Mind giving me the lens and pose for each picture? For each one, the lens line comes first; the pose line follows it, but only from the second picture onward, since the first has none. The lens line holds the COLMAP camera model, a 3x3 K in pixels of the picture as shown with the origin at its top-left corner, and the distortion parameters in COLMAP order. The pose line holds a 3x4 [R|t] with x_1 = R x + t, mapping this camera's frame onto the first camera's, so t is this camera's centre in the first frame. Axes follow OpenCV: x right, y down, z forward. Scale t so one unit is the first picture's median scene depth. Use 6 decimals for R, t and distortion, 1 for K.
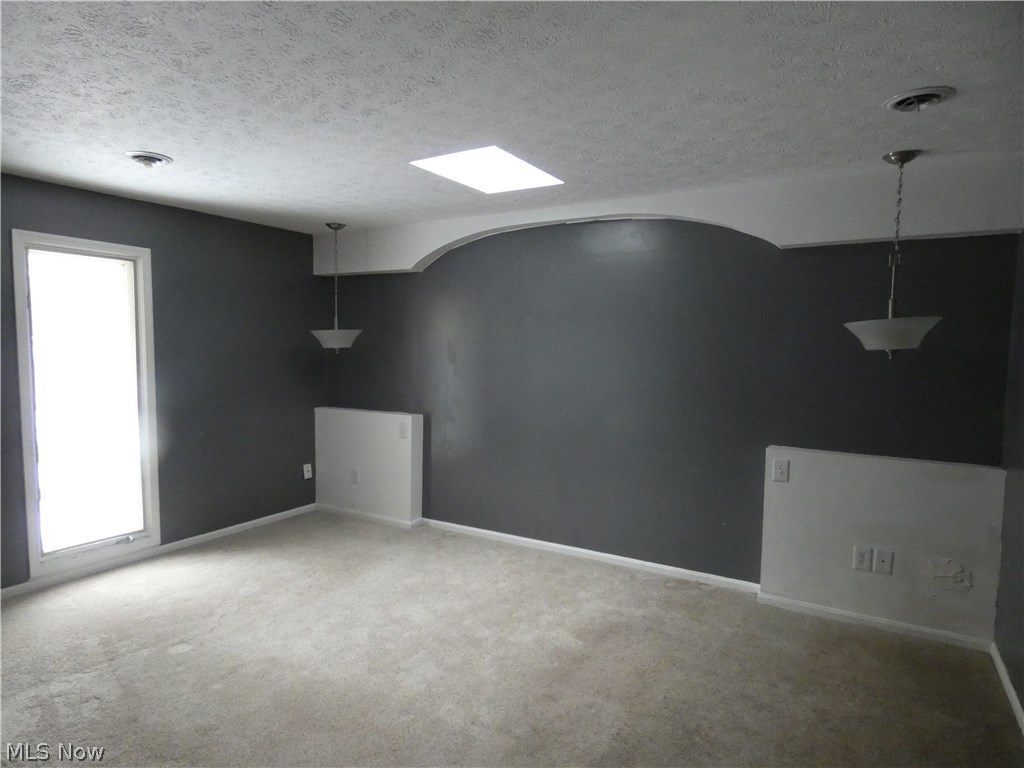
lens RADIAL K [[608.7, 0, 502.6], [0, 608.7, 389.4], [0, 0, 1]] dist [-0.007448, -0.002190]
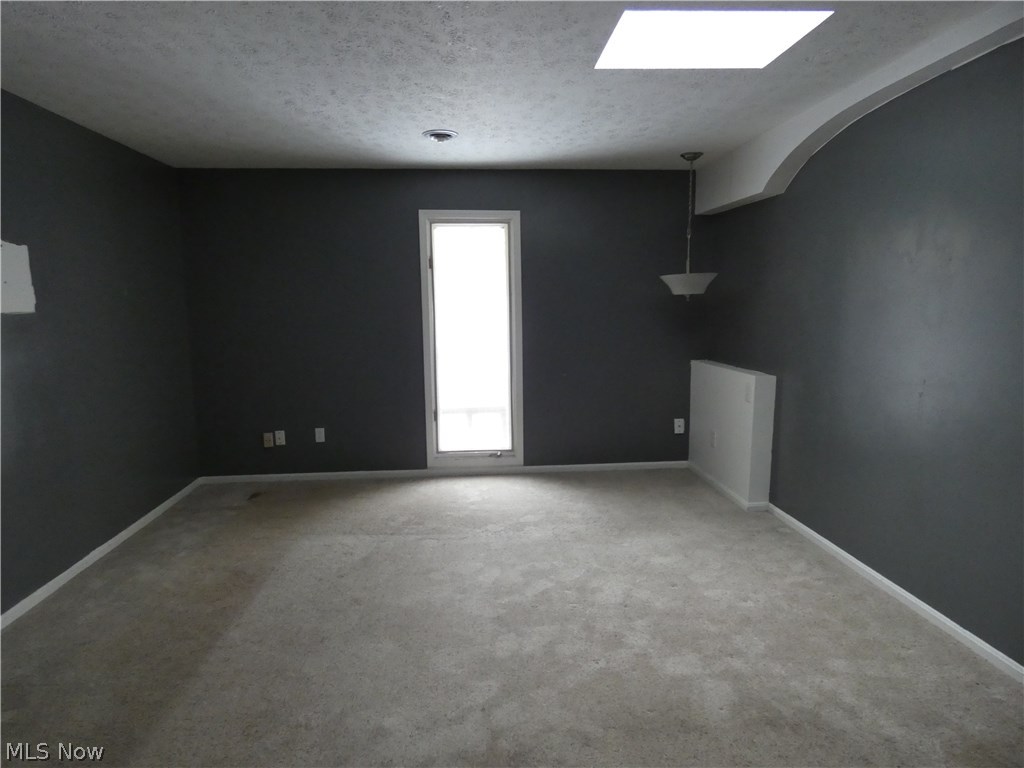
lens RADIAL K [[608.7, 0, 502.6], [0, 608.7, 389.4], [0, 0, 1]] dist [-0.007448, -0.002190]
pose [[0.579647, 0.102439, -0.808403, 0.374718], [-0.040270, 0.994456, 0.097141, -0.004940], [0.813872, -0.023753, 0.580559, 0.296847]]
